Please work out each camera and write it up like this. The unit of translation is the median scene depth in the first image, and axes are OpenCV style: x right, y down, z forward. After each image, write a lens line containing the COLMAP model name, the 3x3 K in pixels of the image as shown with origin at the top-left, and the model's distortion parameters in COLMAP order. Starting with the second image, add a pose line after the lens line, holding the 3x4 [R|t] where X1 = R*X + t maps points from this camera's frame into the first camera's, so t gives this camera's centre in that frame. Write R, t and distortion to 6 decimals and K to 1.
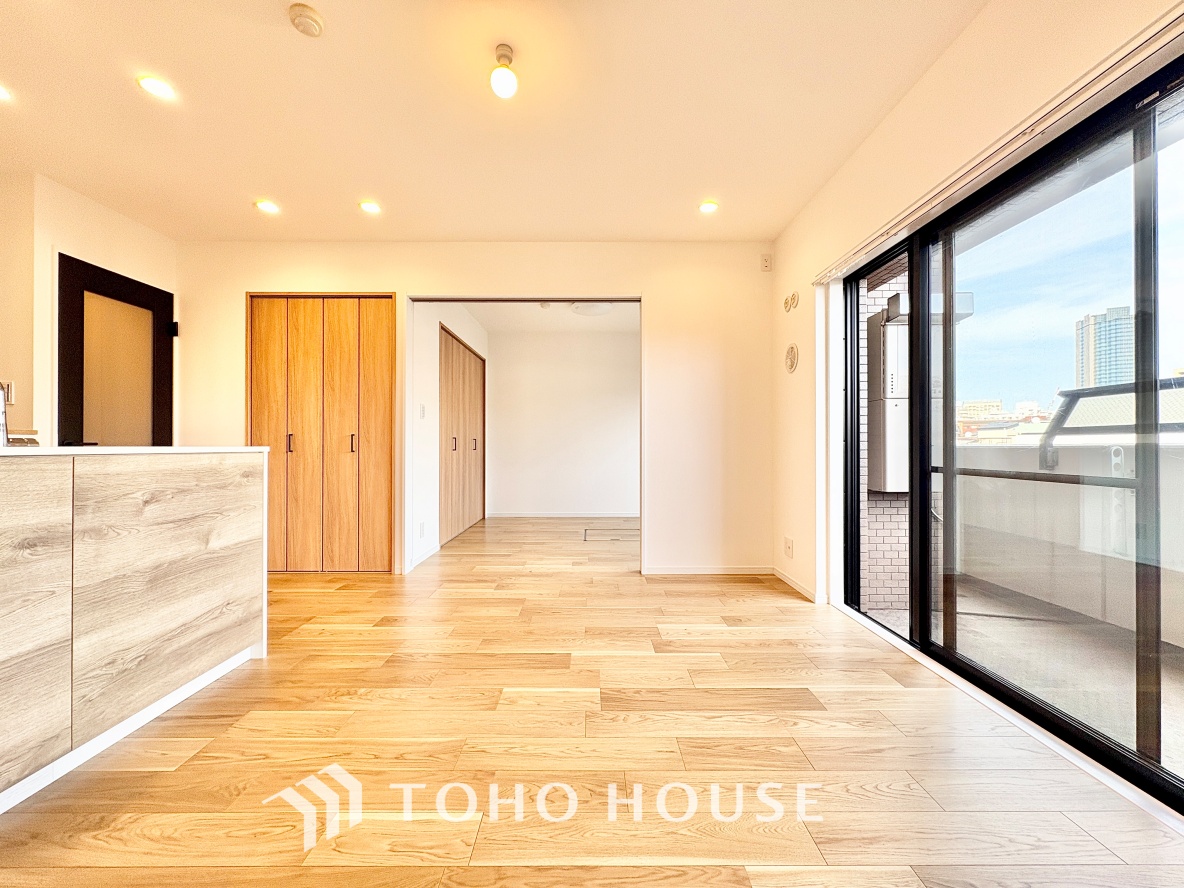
lens RADIAL K [[470.0, 0, 591.7], [0, 470.0, 444.6], [0, 0, 1]] dist [-0.001040, 0.000172]
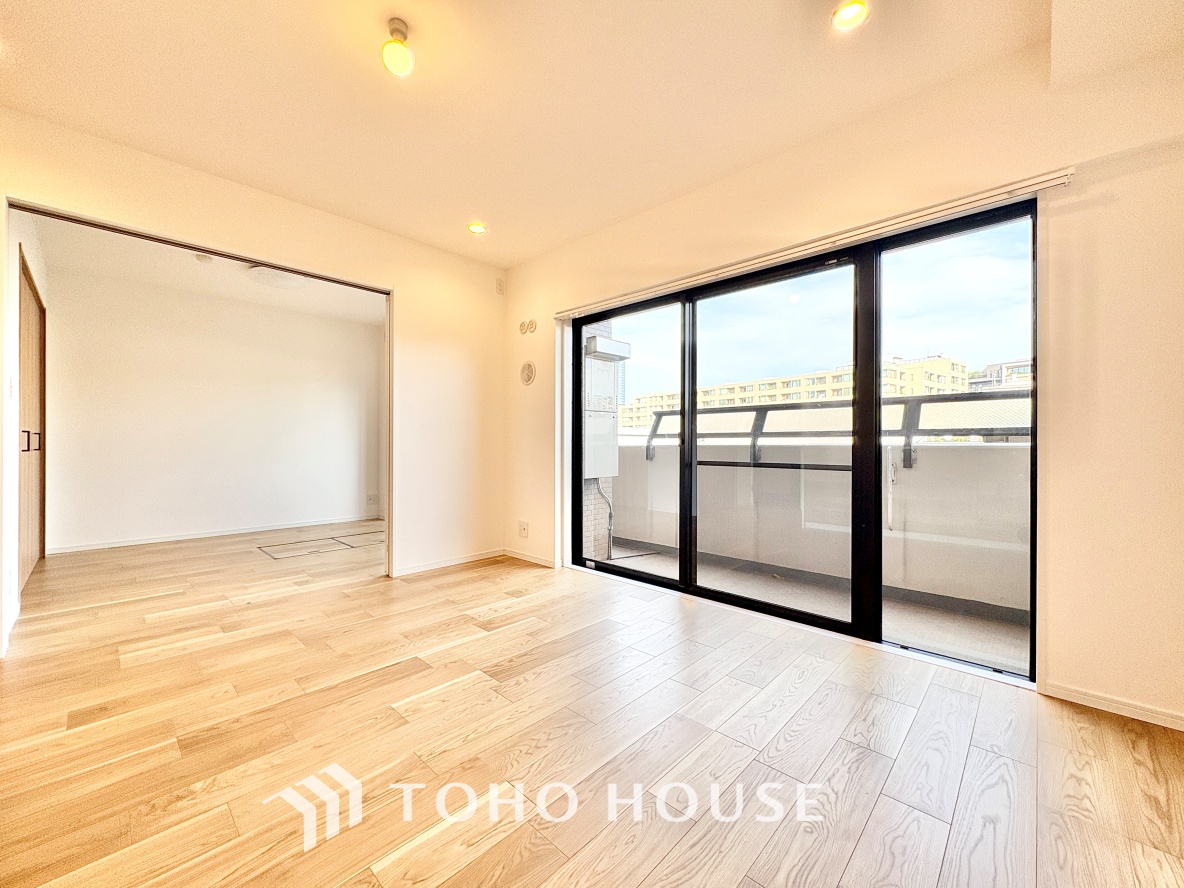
lens RADIAL K [[470.0, 0, 591.7], [0, 470.0, 444.6], [0, 0, 1]] dist [-0.001040, 0.000172]
pose [[0.690578, 0.001487, 0.723256, -0.451423], [-0.004398, 0.999988, 0.002144, -0.002809], [-0.723244, -0.004661, 0.690577, 0.051964]]
